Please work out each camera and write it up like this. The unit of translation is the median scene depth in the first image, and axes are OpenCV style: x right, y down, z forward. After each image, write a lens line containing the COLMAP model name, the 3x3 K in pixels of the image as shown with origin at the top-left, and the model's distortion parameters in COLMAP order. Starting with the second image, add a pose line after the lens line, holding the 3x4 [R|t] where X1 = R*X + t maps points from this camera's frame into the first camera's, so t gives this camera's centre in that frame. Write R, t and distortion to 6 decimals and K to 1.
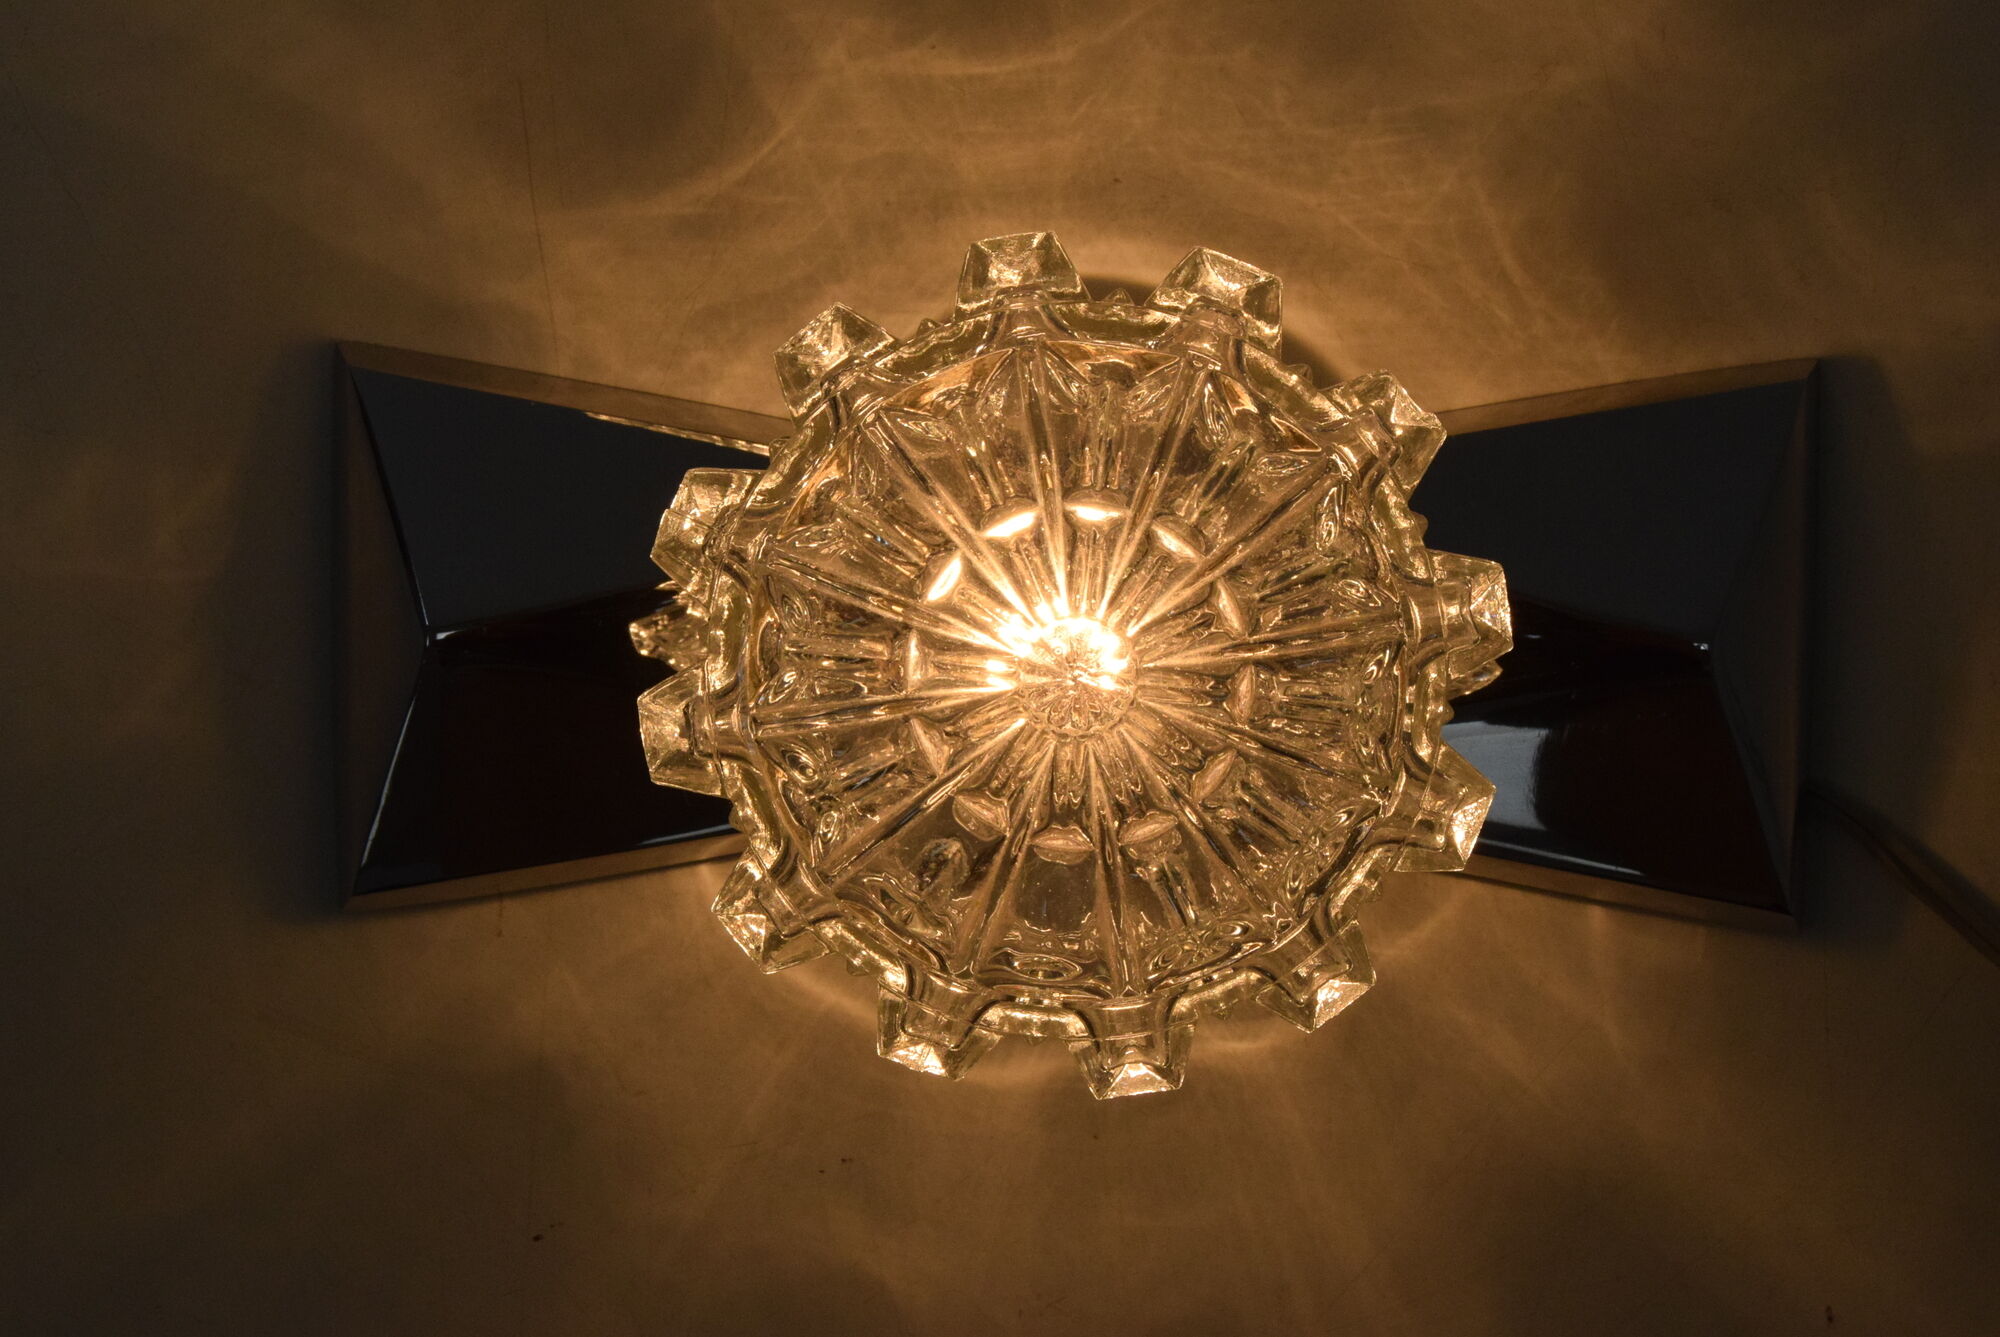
lens RADIAL K [[2970.8, 0, 1000.0], [0, 2970.8, 668.5], [0, 0, 1]] dist [0.019045, -0.023092]
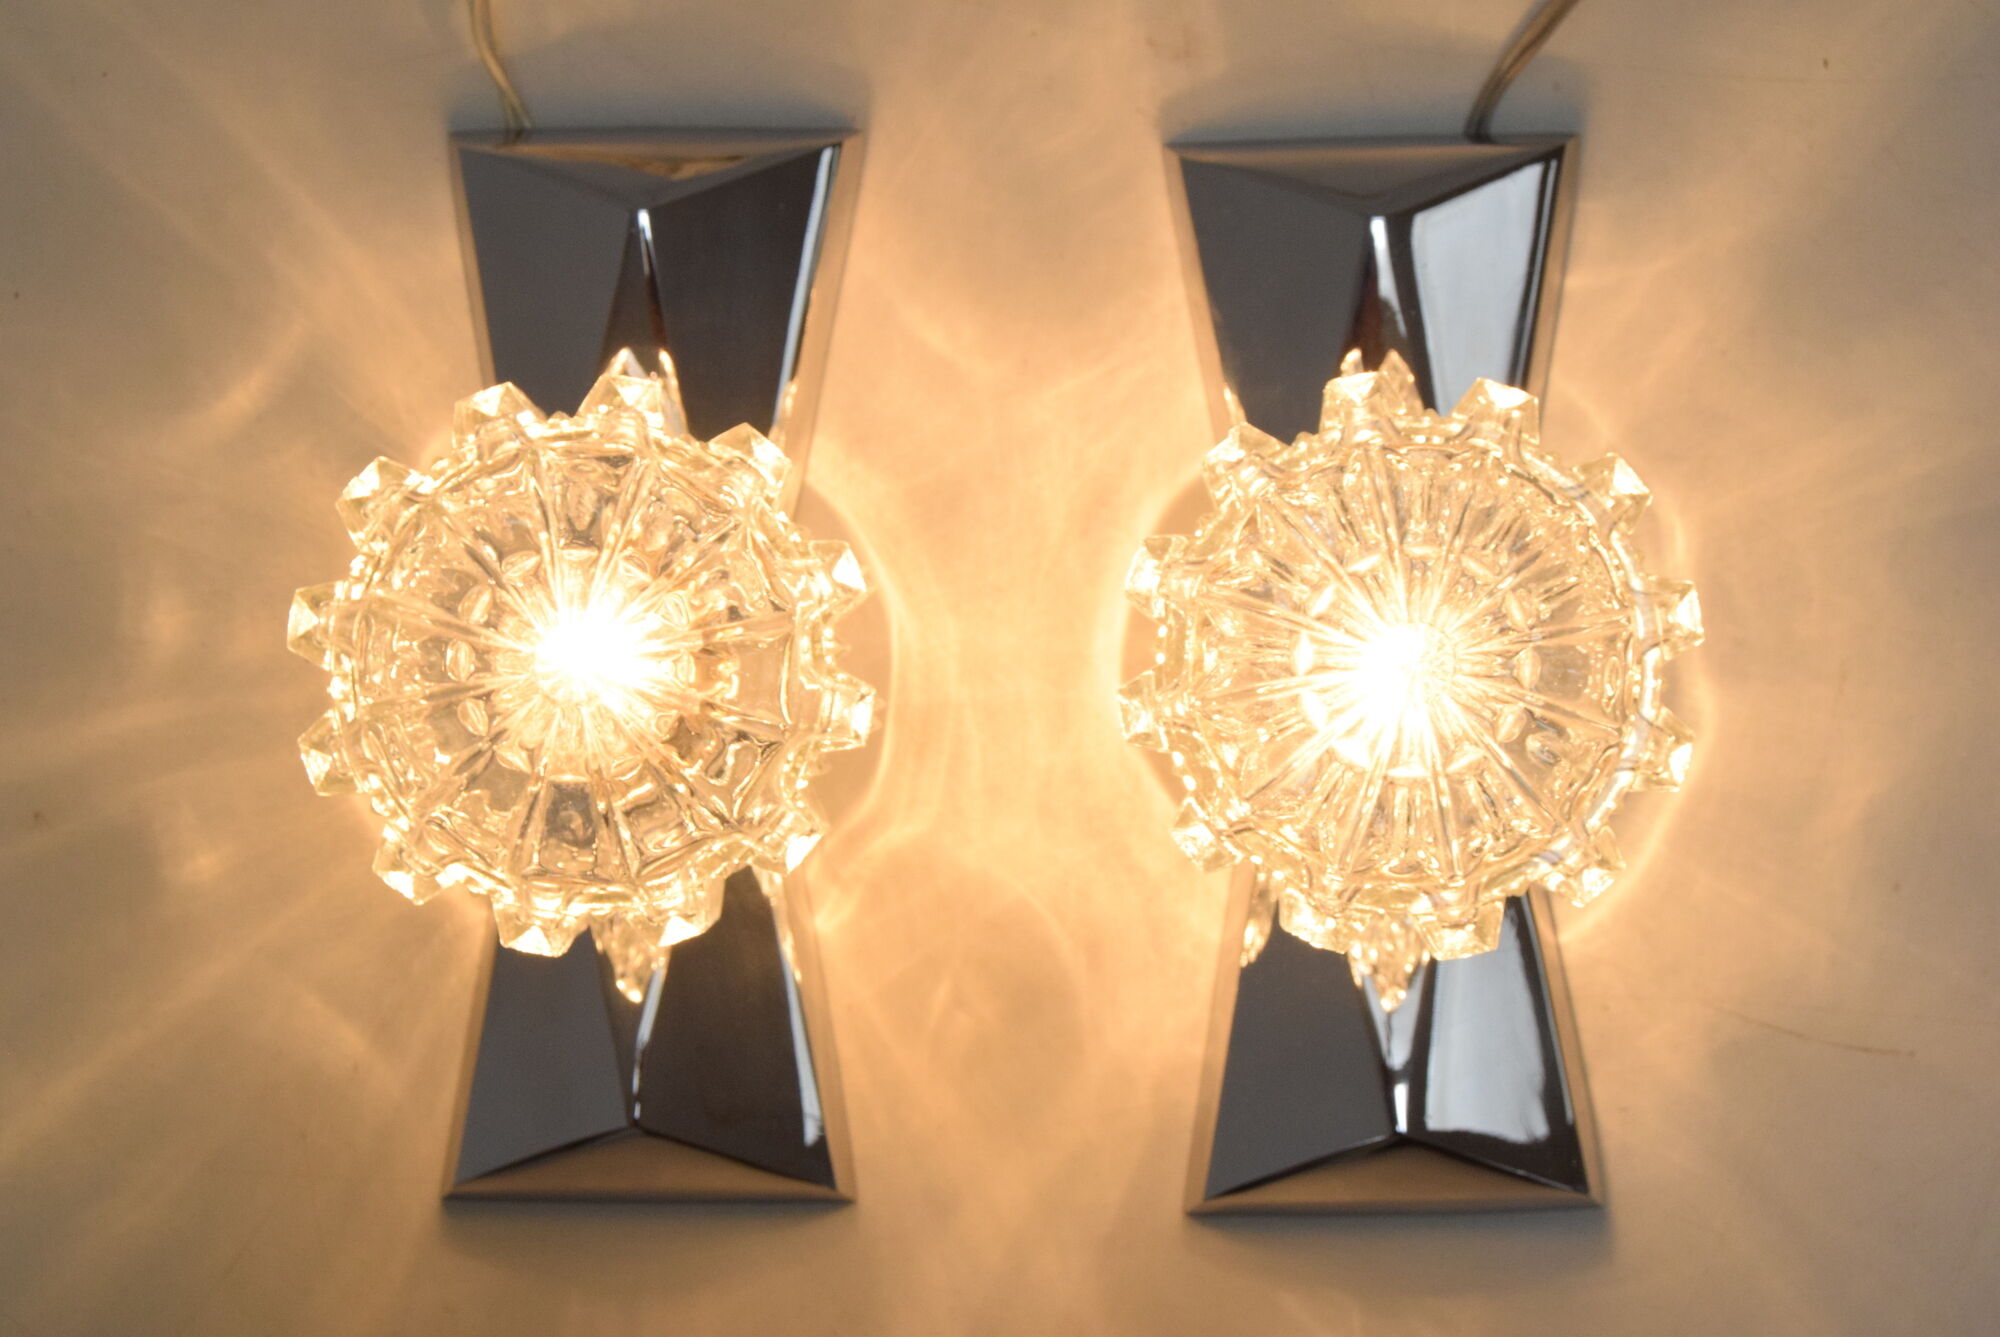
lens RADIAL K [[3275.0, 0, 1000.0], [0, 3275.0, 668.5], [0, 0, 1]] dist [-0.044349, -0.035182]
pose [[-0.030374, -0.998937, 0.034674, -0.027421], [0.992621, -0.034220, -0.116329, -0.012690], [0.117392, 0.030885, 0.992605, -0.648405]]
